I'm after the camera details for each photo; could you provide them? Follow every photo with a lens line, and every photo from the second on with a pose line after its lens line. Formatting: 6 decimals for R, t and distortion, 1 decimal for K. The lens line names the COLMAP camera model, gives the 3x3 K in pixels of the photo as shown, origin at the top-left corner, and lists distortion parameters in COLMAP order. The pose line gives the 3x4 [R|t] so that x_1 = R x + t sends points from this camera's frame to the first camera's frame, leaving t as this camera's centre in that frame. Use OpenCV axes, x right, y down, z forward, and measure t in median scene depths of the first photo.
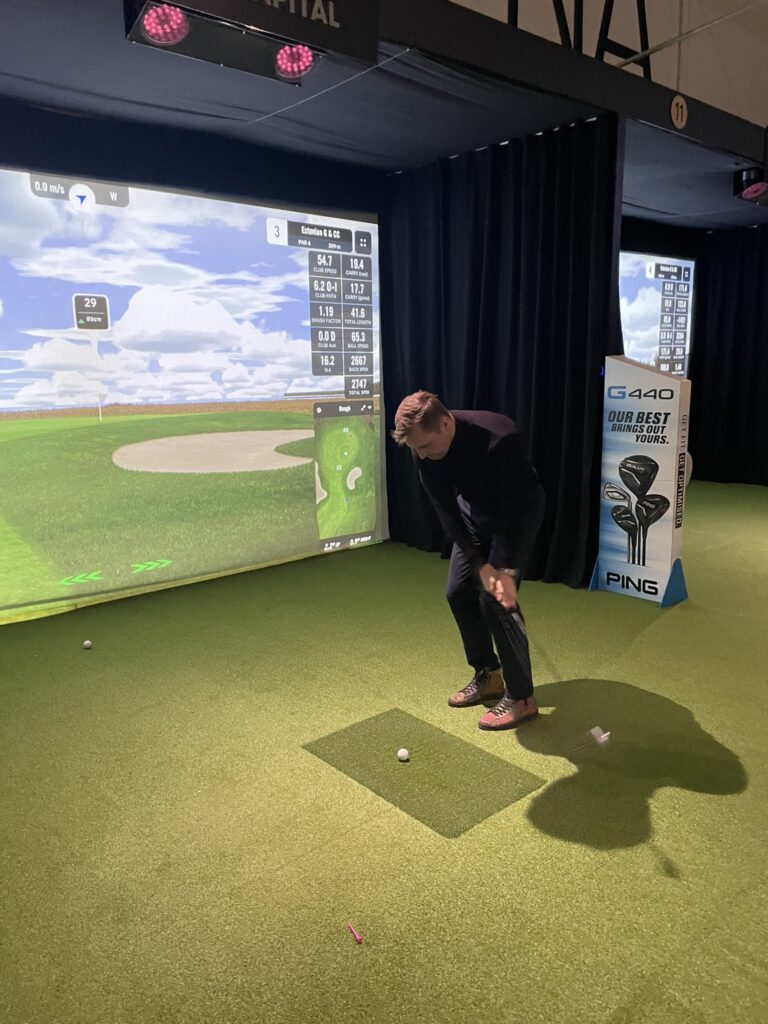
lens RADIAL K [[759.9, 0, 386.4], [0, 759.9, 514.2], [0, 0, 1]] dist [0.070857, -0.084917]
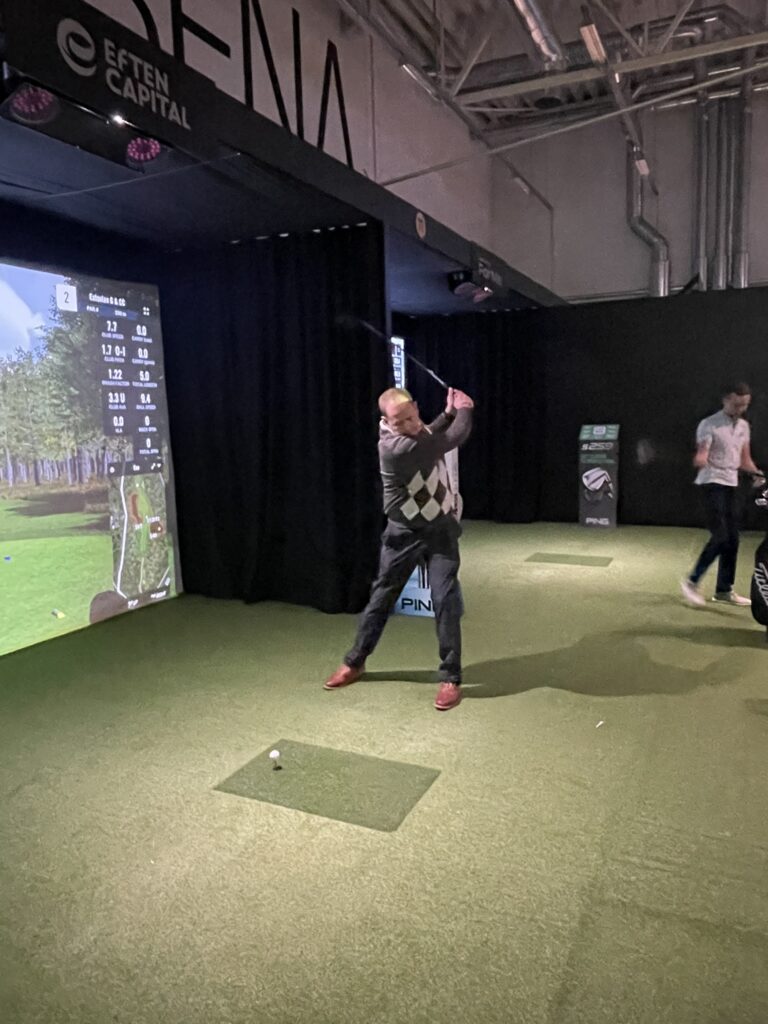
lens RADIAL K [[717.6, 0, 388.8], [0, 717.6, 512.7], [0, 0, 1]] dist [-0.011400, -0.007970]
pose [[0.916027, -0.059628, 0.396661, -0.162726], [0.087089, 0.994865, -0.051563, 0.000427], [-0.391549, 0.081778, 0.916516, -0.010826]]
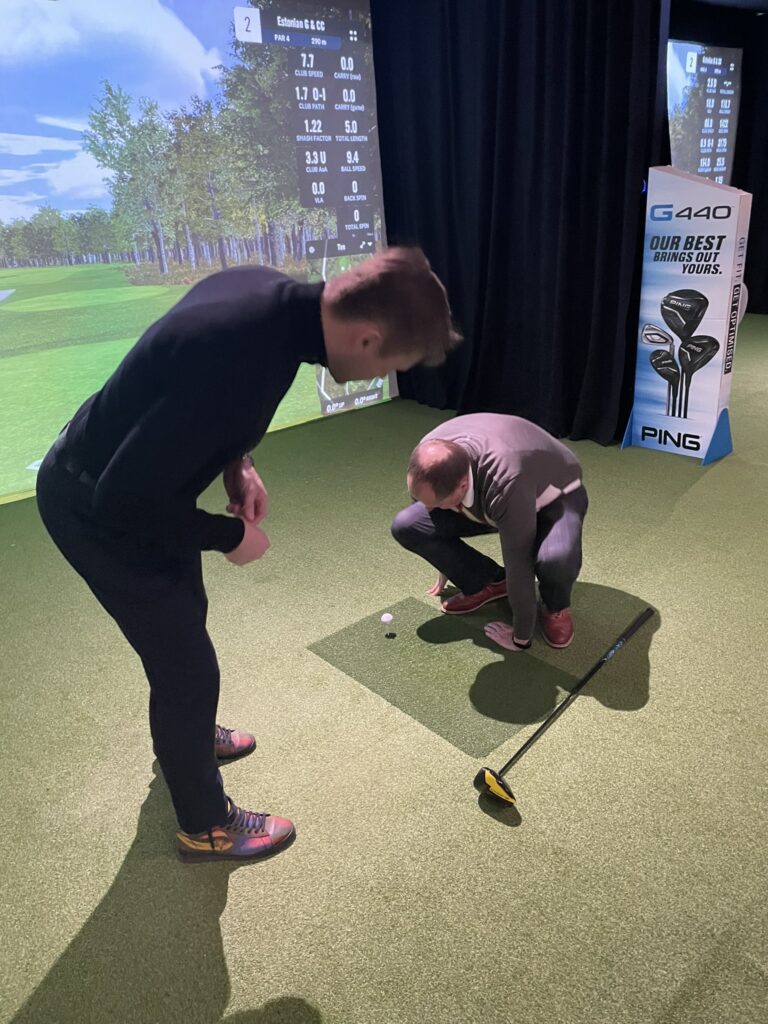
lens RADIAL K [[759.9, 0, 389.3], [0, 759.9, 509.5], [0, 0, 1]] dist [0.070857, -0.084917]
pose [[0.999206, -0.036561, -0.015819, 0.003419], [0.038926, 0.980503, 0.192612, -0.013494], [0.008468, -0.193075, 0.981147, 0.102475]]
